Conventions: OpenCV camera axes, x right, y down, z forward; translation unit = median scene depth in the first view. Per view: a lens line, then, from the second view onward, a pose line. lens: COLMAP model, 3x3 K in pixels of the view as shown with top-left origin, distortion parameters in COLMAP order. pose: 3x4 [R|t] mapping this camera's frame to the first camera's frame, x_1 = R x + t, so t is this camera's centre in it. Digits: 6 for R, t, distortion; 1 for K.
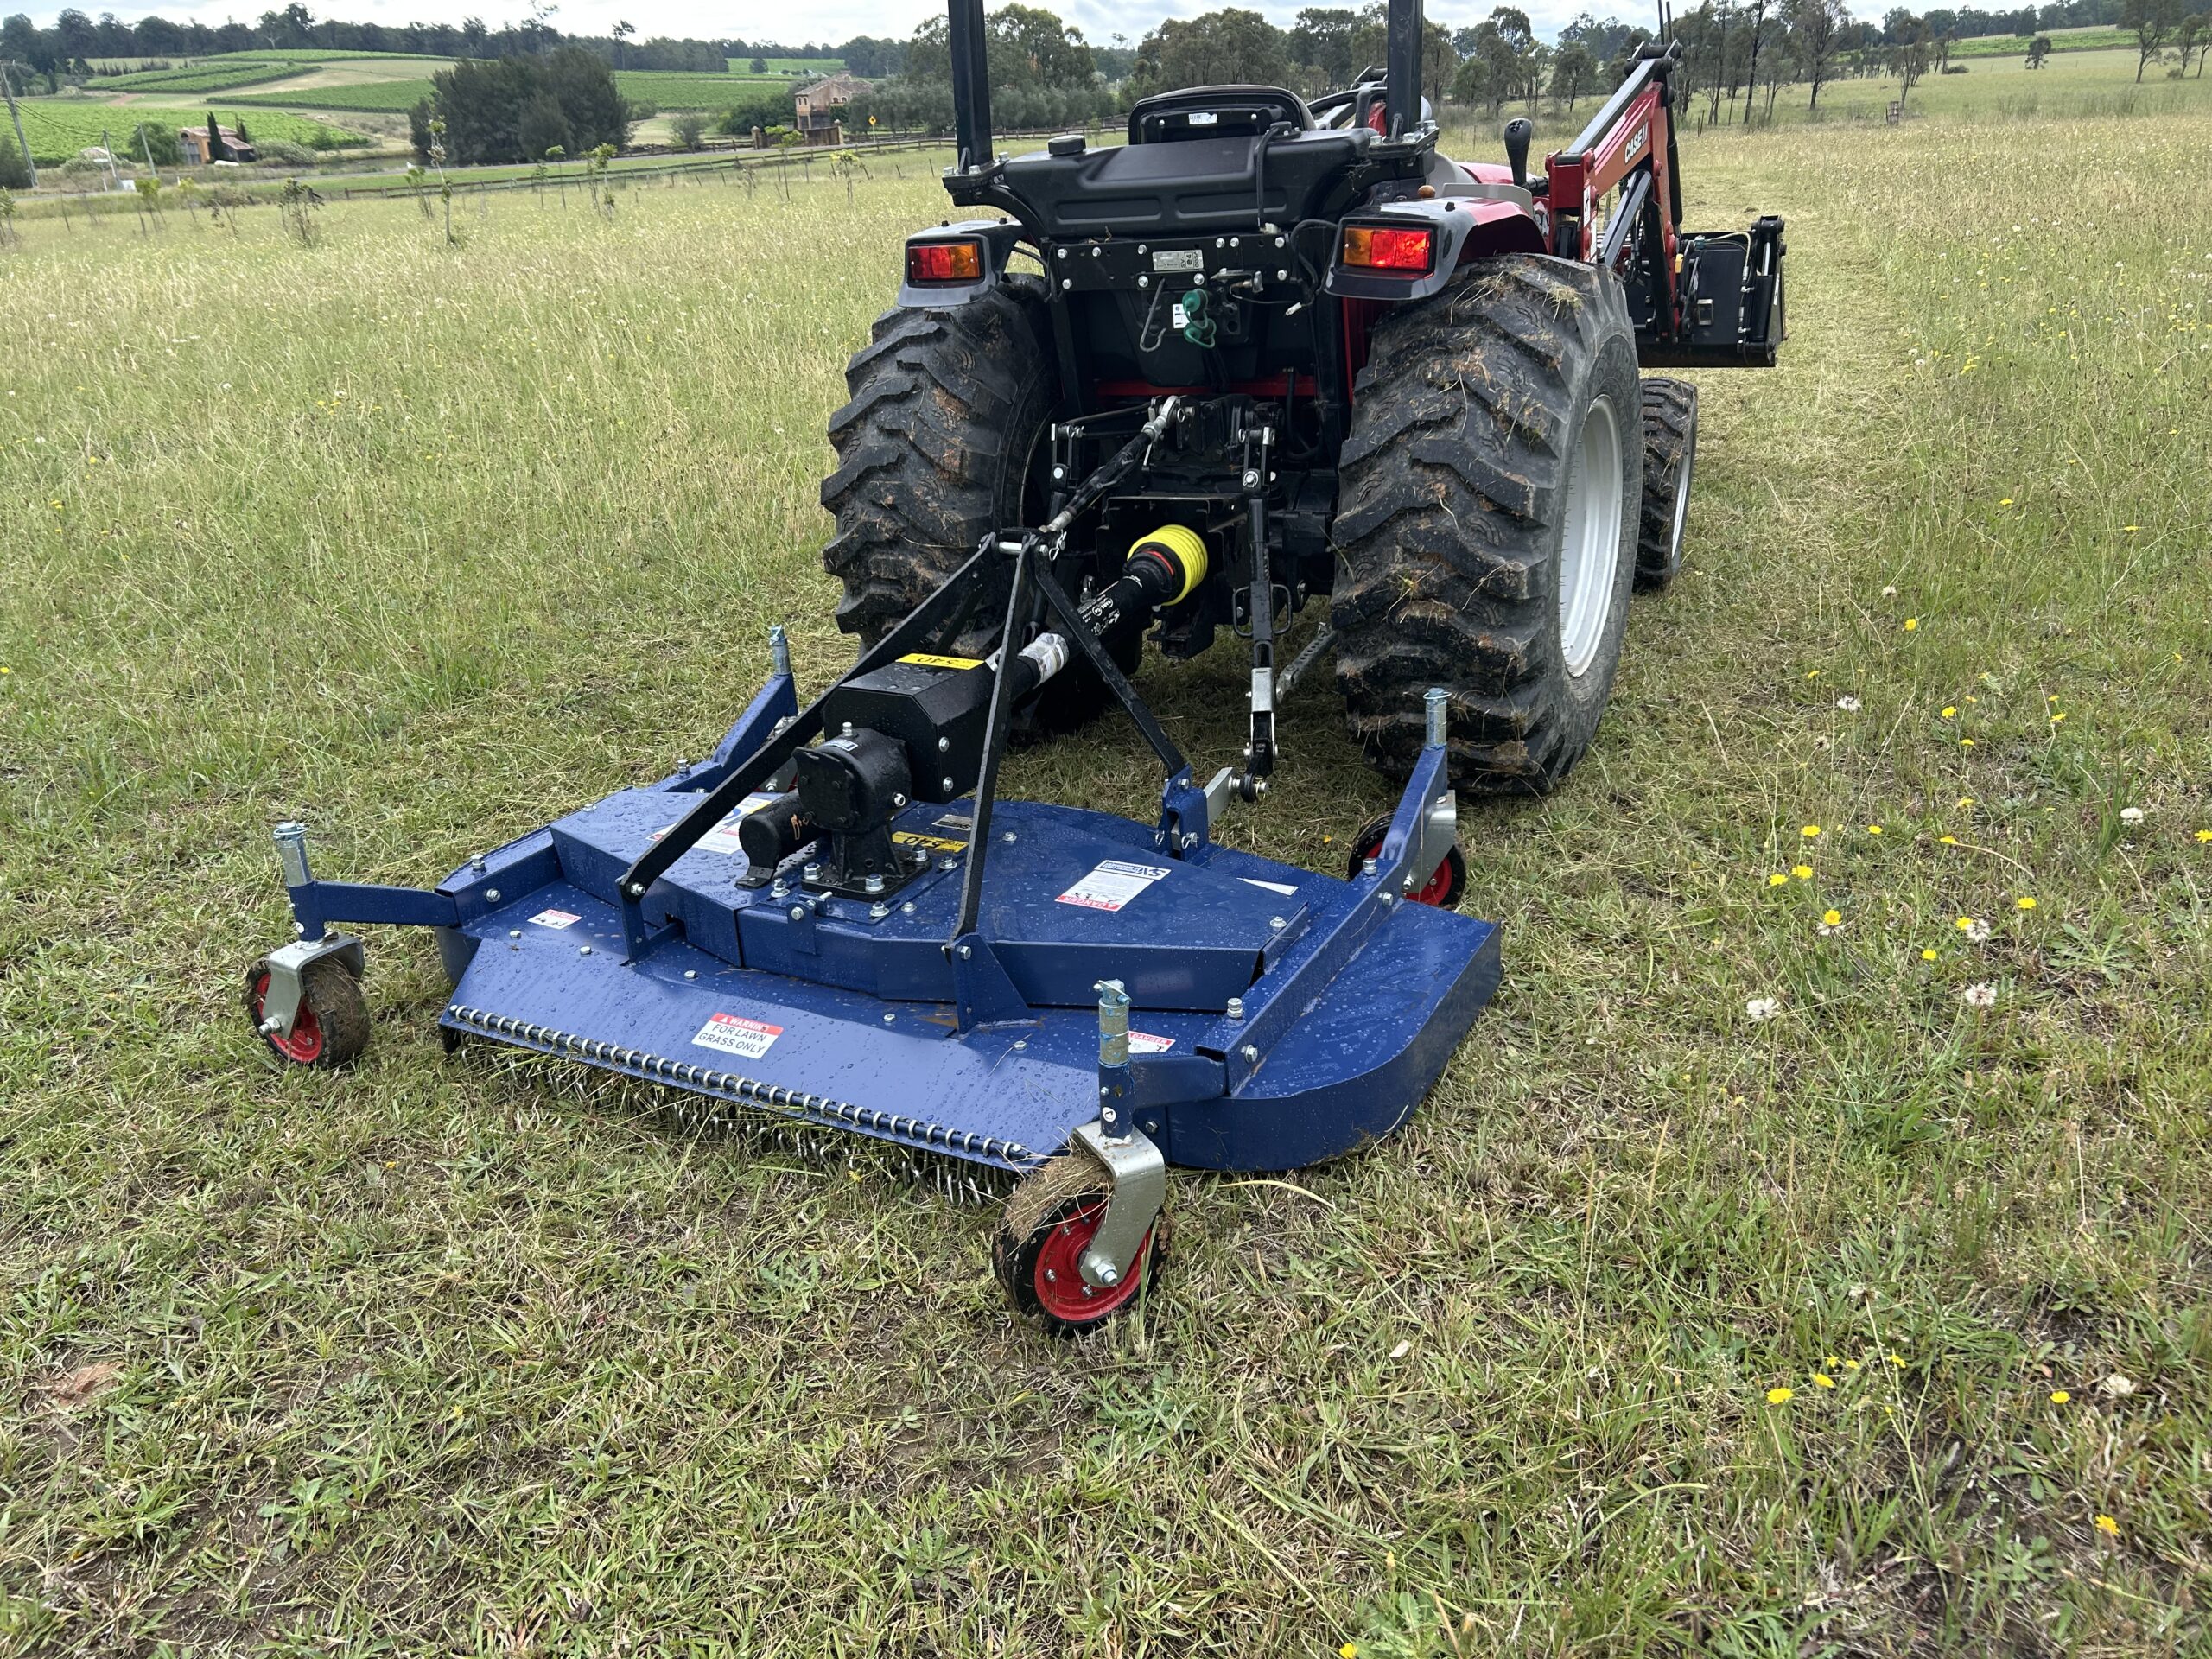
lens RADIAL K [[1673.5, 0, 1105.3], [0, 1673.5, 839.8], [0, 0, 1]] dist [0.050672, -0.060121]
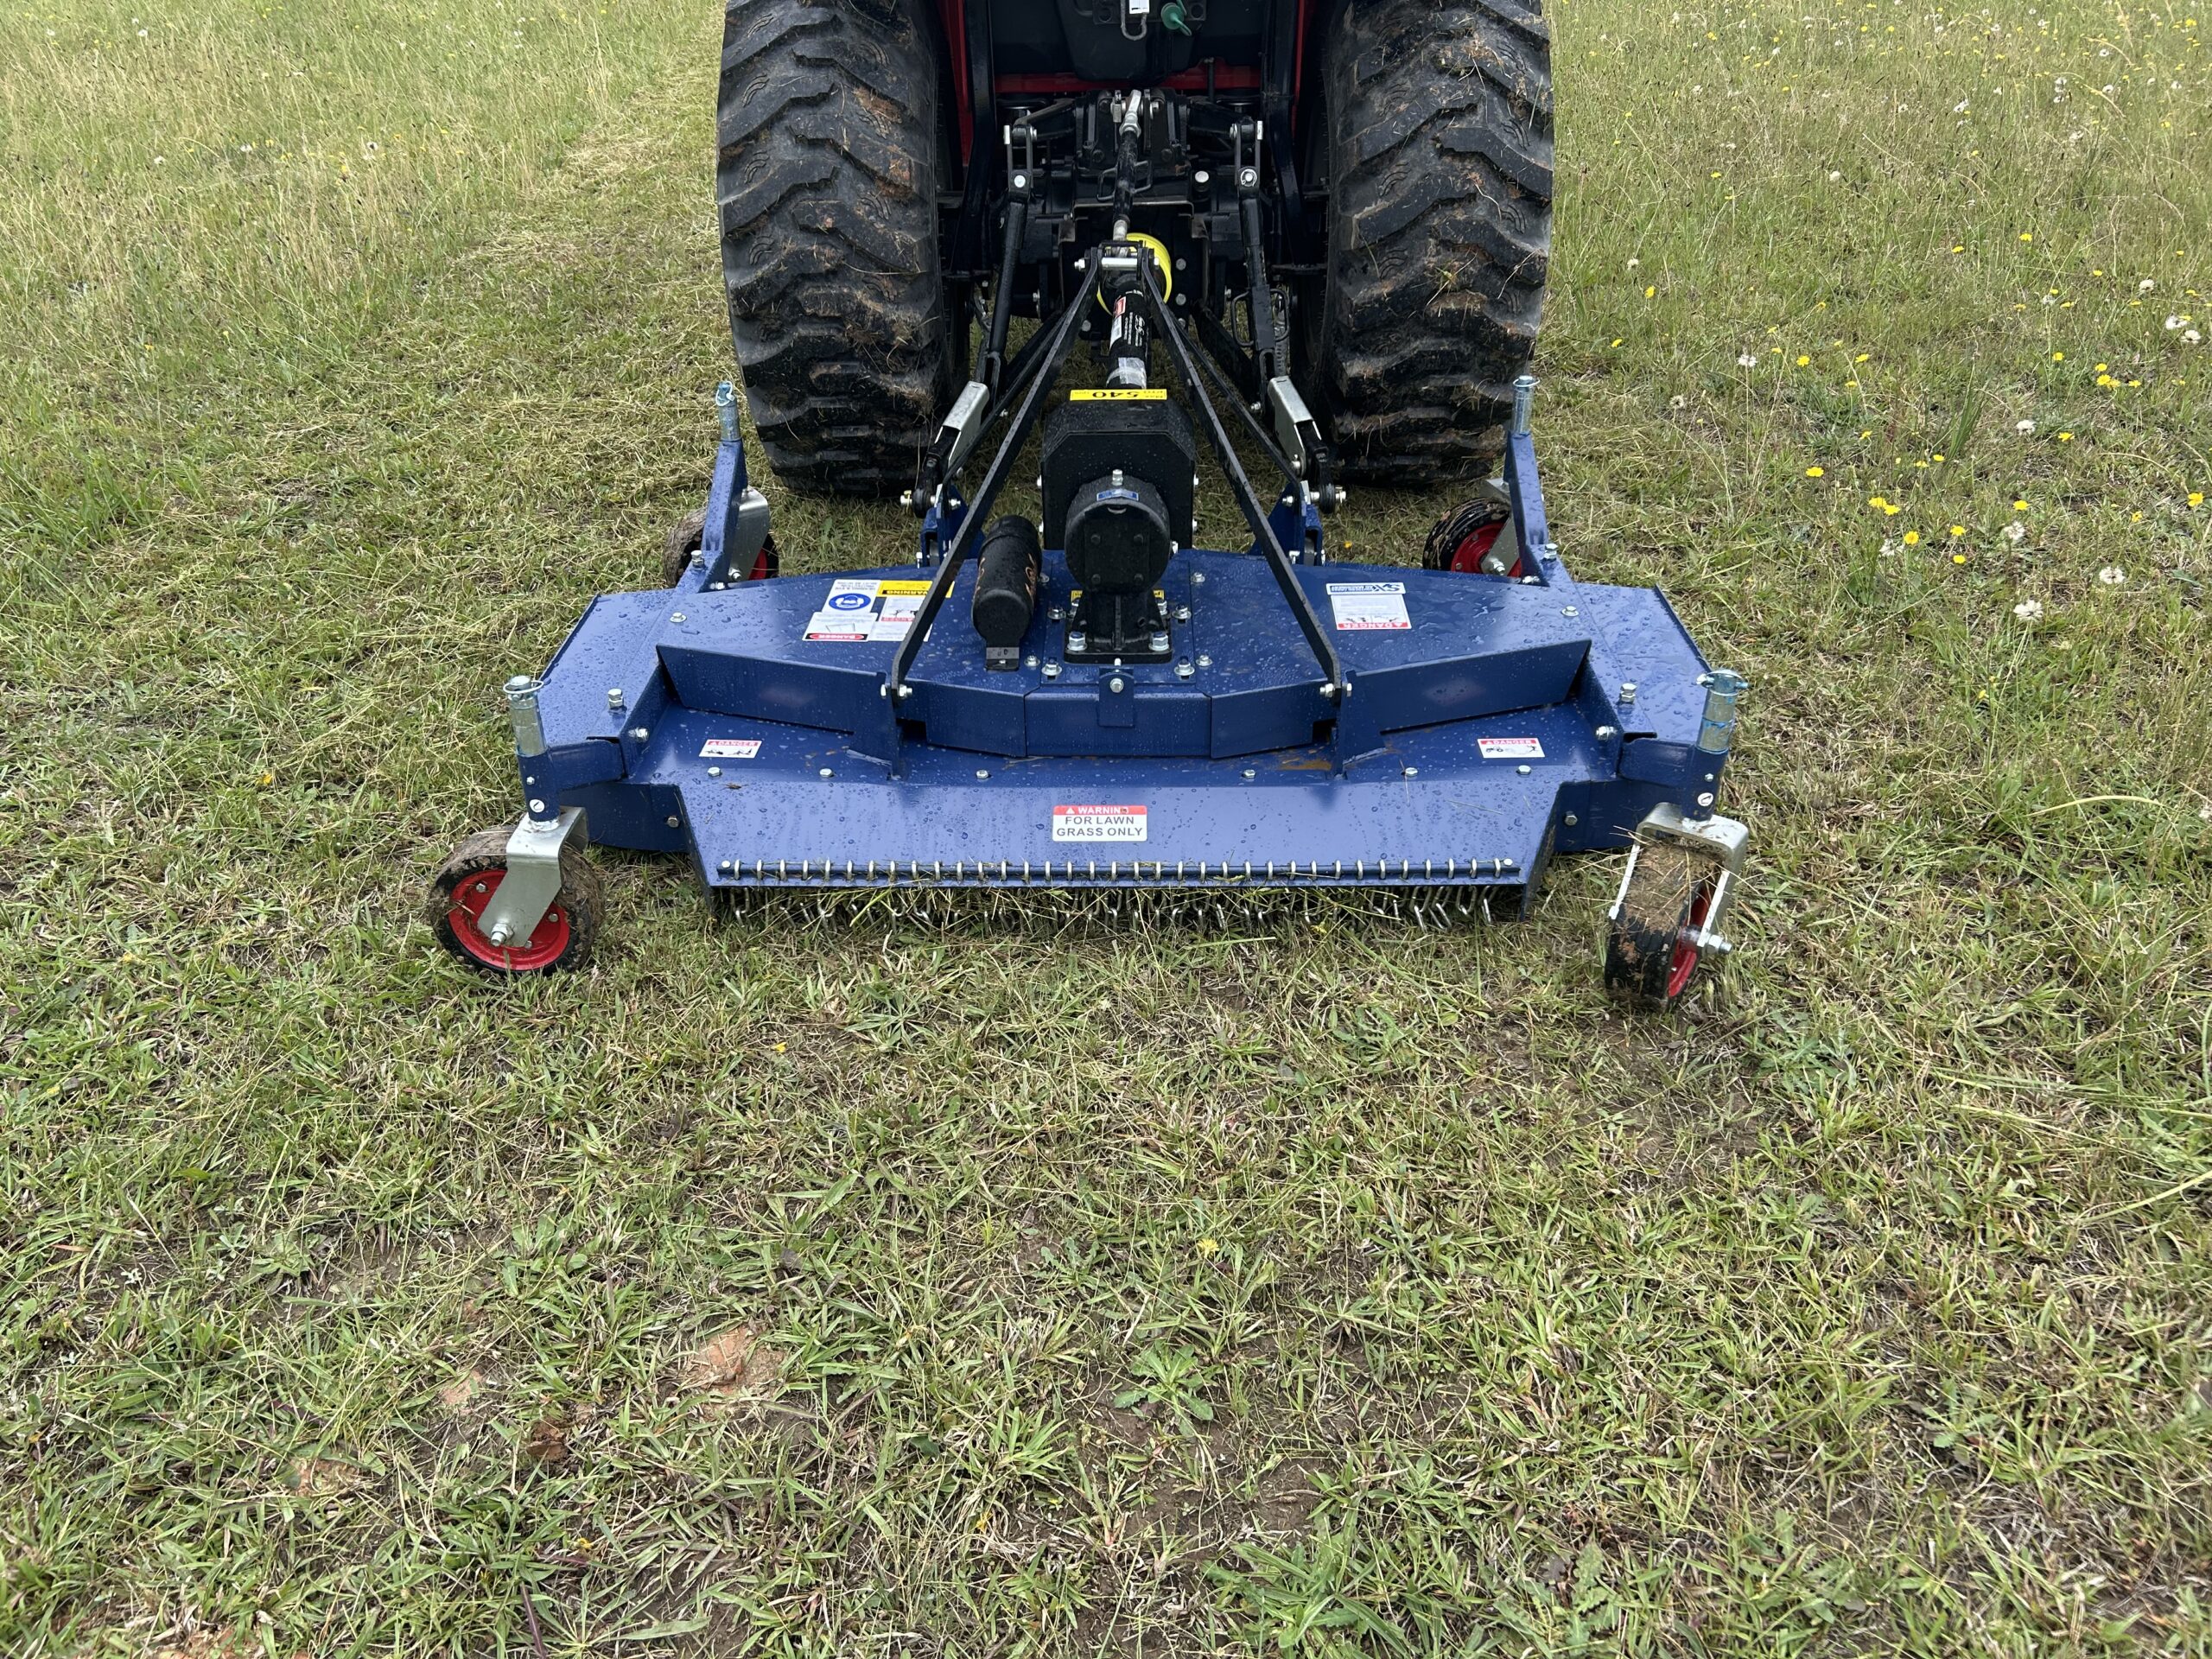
lens RADIAL K [[1680.1, 0, 1091.9], [0, 1680.1, 820.7], [0, 0, 1]] dist [0.035975, -0.037799]
pose [[0.887965, -0.199998, 0.414148, -0.503404], [0.139007, 0.975091, 0.172844, -0.037438], [-0.438401, -0.095910, 0.893648, 0.145566]]
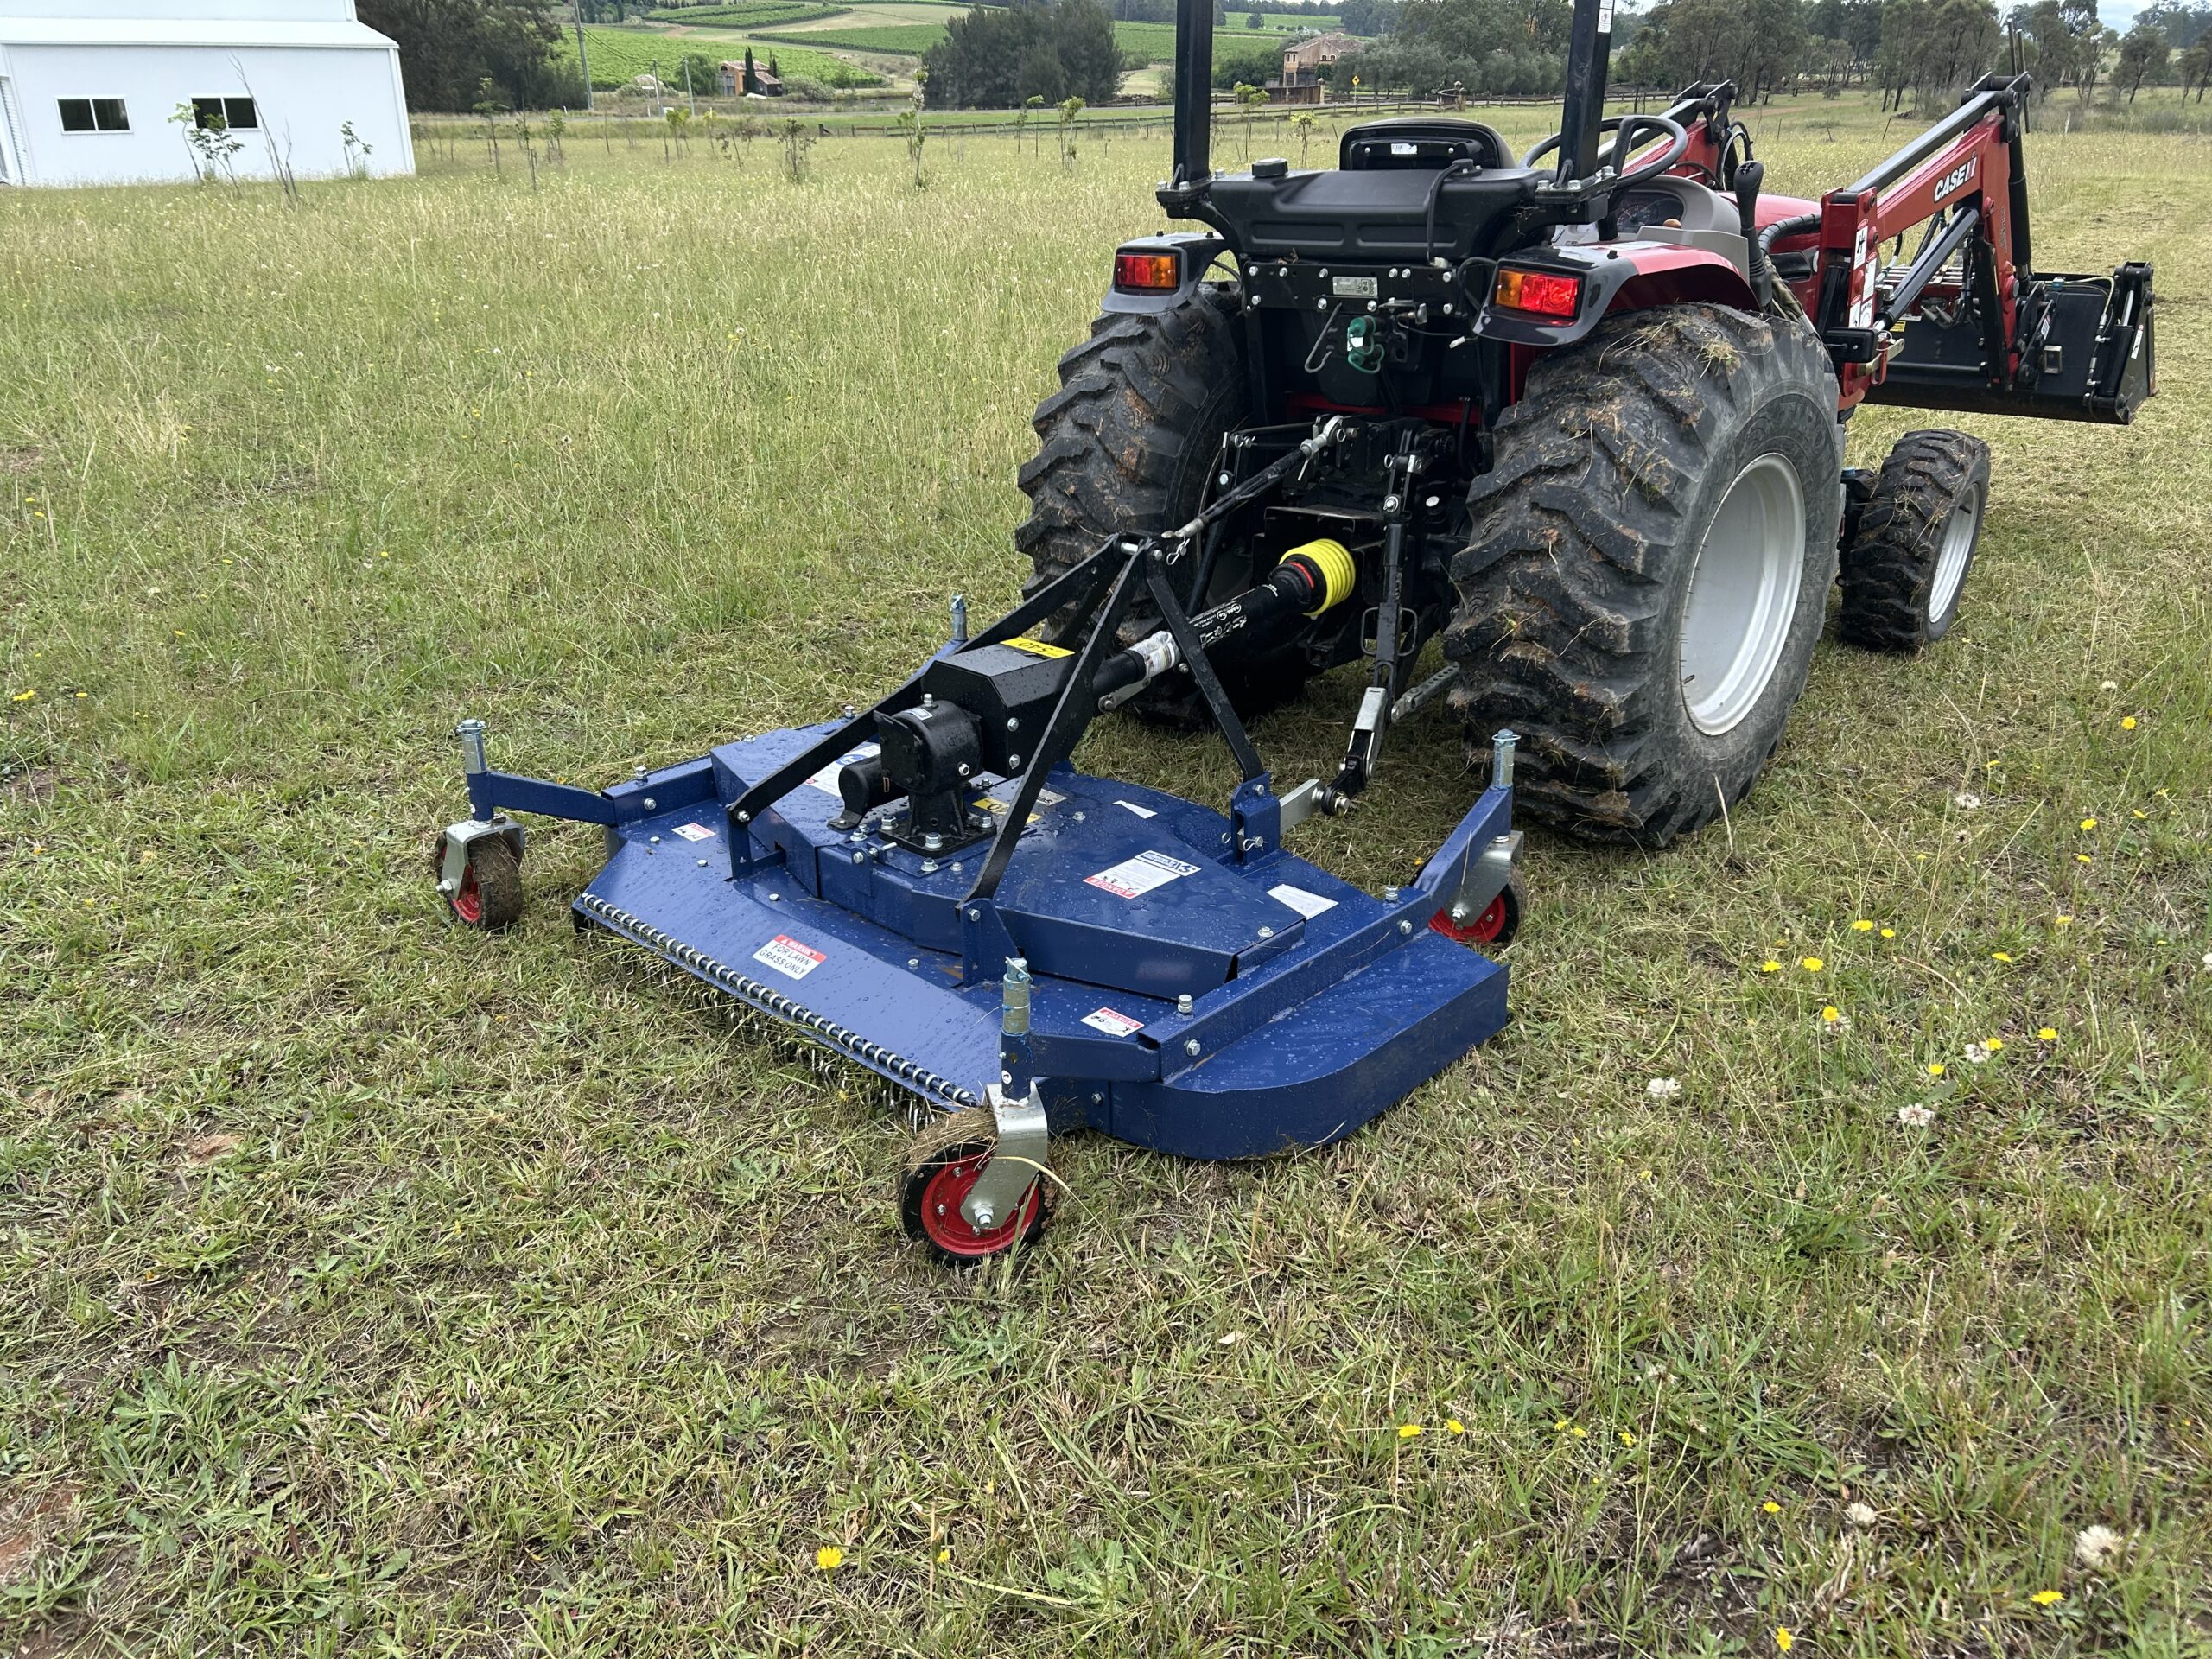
lens RADIAL K [[1674.7, 0, 1106.0], [0, 1674.7, 829.5], [0, 0, 1]] dist [0.046028, -0.050179]
pose [[0.964455, 0.141559, -0.223130, 0.188569], [-0.138052, 0.989930, 0.031319, -0.027673], [0.225316, 0.000598, 0.974285, -0.044773]]
